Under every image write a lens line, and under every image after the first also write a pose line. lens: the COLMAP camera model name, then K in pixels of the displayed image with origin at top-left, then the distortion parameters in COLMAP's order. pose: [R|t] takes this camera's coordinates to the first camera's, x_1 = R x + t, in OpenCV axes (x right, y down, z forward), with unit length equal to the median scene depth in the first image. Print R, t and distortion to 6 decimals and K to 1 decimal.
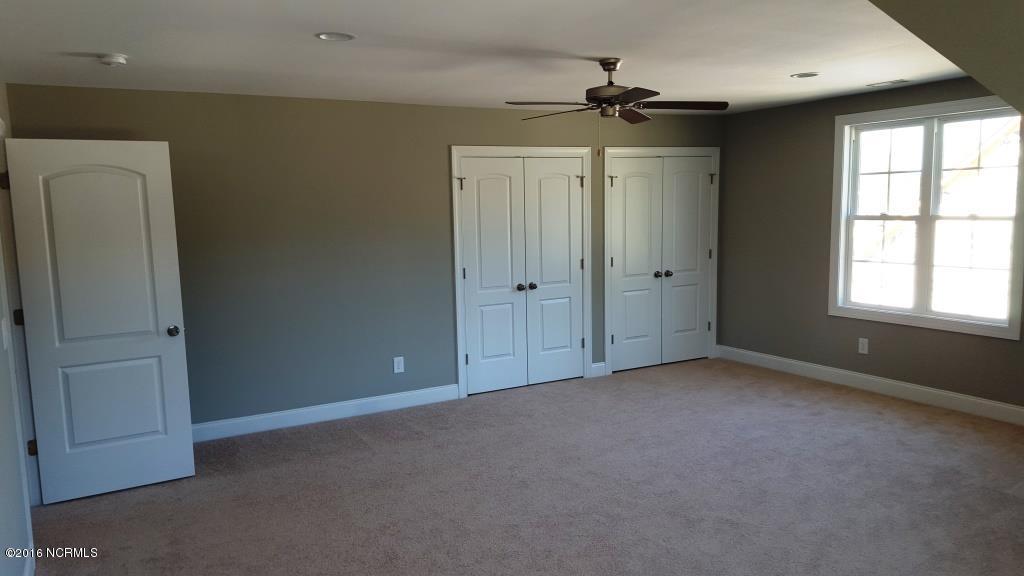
lens RADIAL K [[759.7, 0, 506.0], [0, 759.7, 284.1], [0, 0, 1]] dist [0.065611, -0.042004]
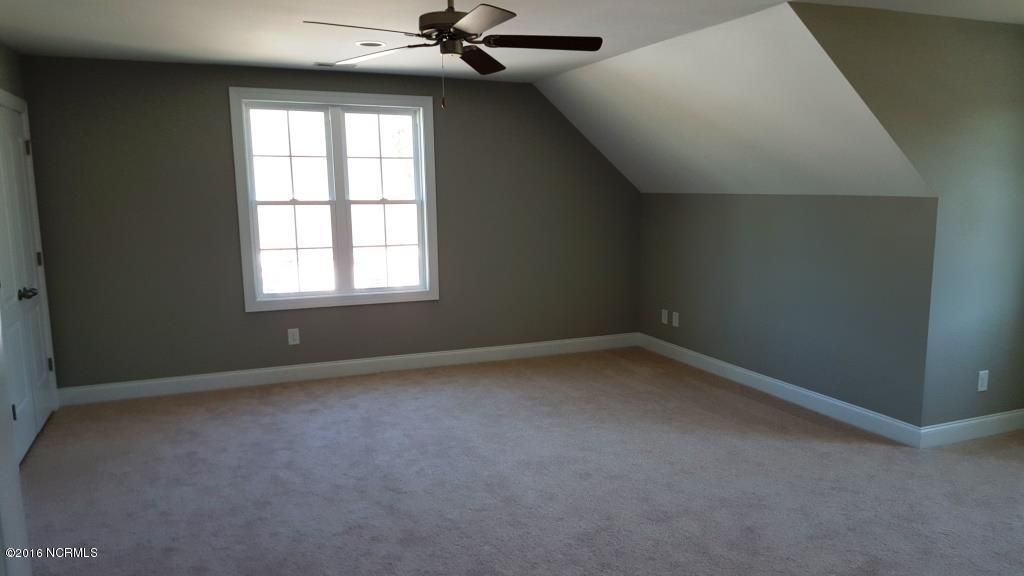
lens RADIAL K [[759.7, 0, 527.2], [0, 759.7, 315.3], [0, 0, 1]] dist [0.065611, -0.042004]
pose [[0.105938, -0.150838, 0.982866, -0.476809], [0.108291, 0.984299, 0.139386, -0.051712], [-0.988459, 0.091669, 0.120609, 0.633871]]
